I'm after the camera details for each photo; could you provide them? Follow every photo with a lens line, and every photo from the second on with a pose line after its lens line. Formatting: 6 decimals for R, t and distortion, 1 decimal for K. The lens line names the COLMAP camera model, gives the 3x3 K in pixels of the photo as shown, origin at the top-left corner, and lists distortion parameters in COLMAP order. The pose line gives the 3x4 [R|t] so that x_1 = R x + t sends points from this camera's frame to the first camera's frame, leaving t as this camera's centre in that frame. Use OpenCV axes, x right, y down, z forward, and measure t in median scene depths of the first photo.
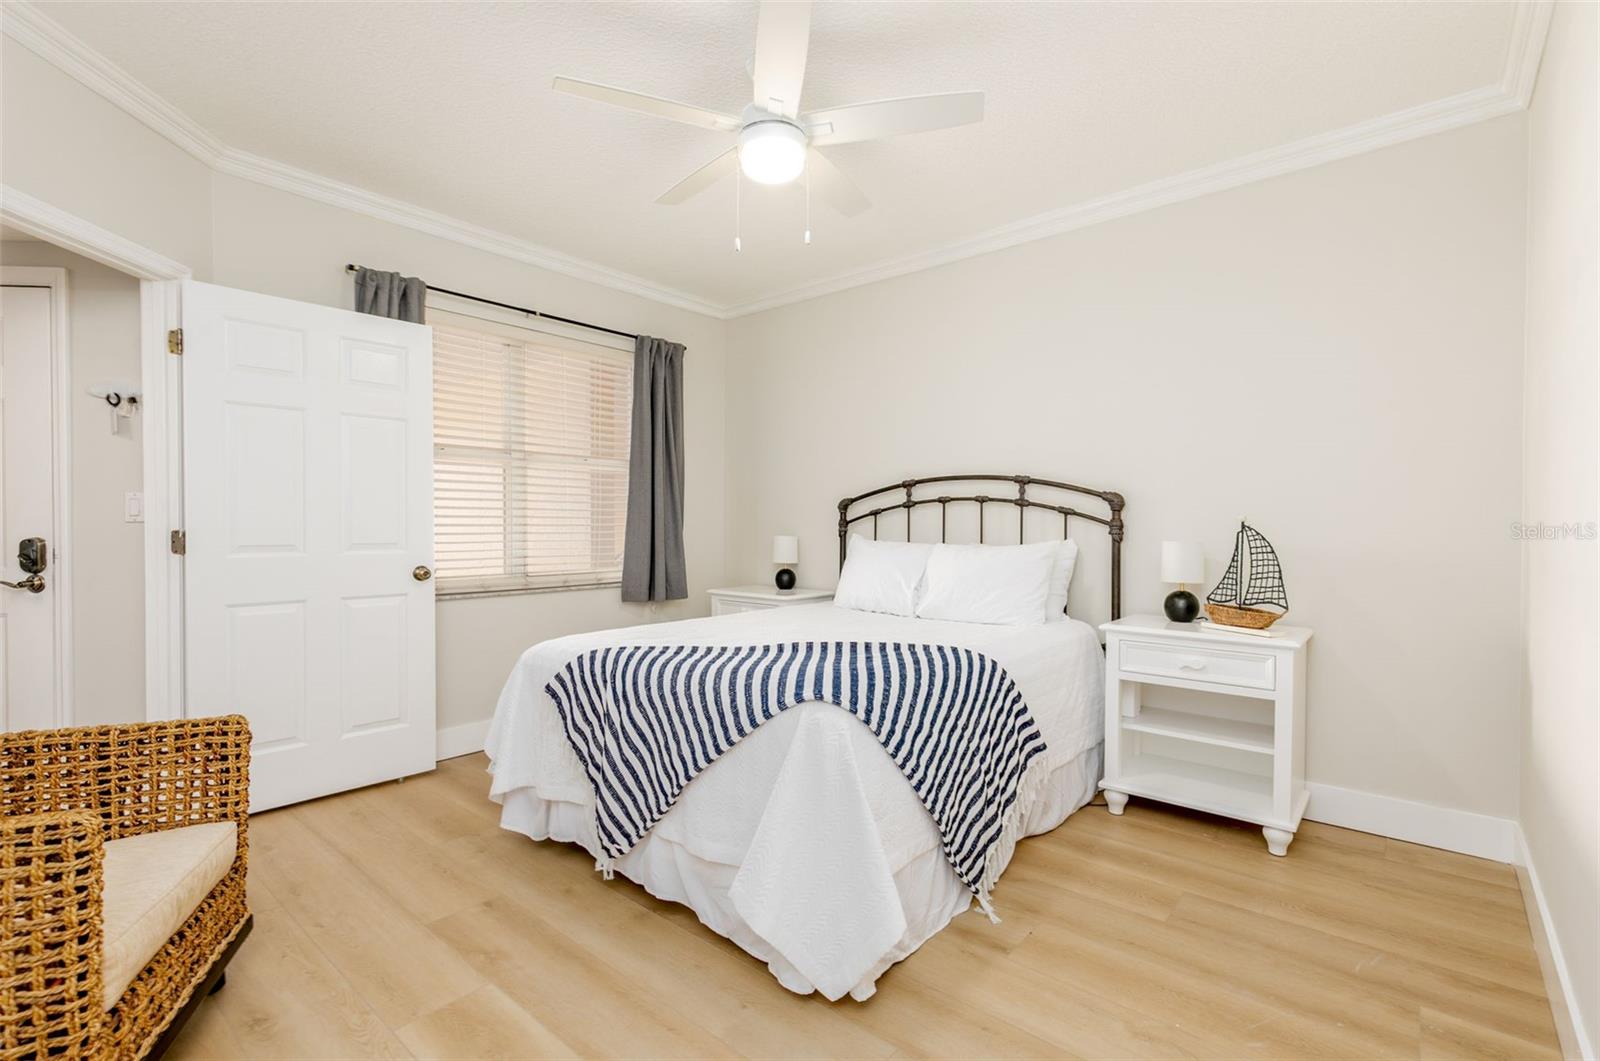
lens RADIAL K [[728.7, 0, 813.3], [0, 728.7, 531.6], [0, 0, 1]] dist [0.004877, -0.000546]
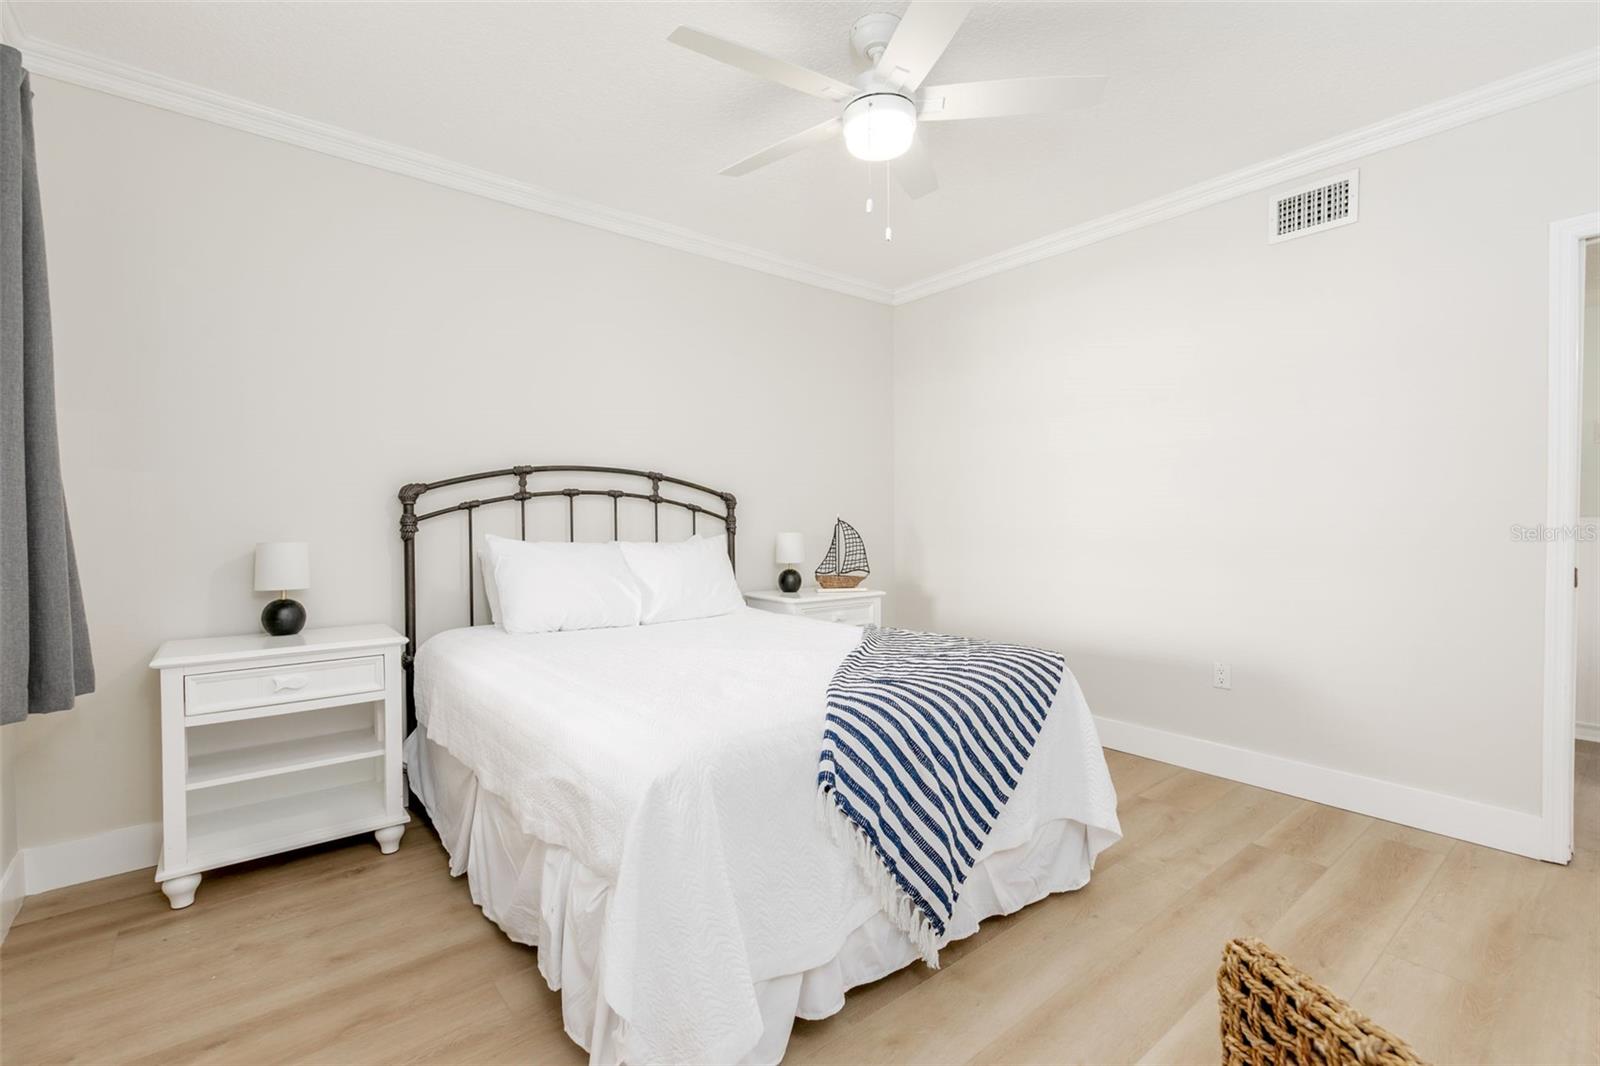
lens RADIAL K [[728.7, 0, 812.6], [0, 728.7, 527.3], [0, 0, 1]] dist [0.004877, -0.000546]
pose [[0.166977, -0.005769, 0.985944, -0.653042], [0.020752, 0.999782, 0.002335, 0.001426], [-0.985742, 0.020070, 0.167060, 0.603121]]
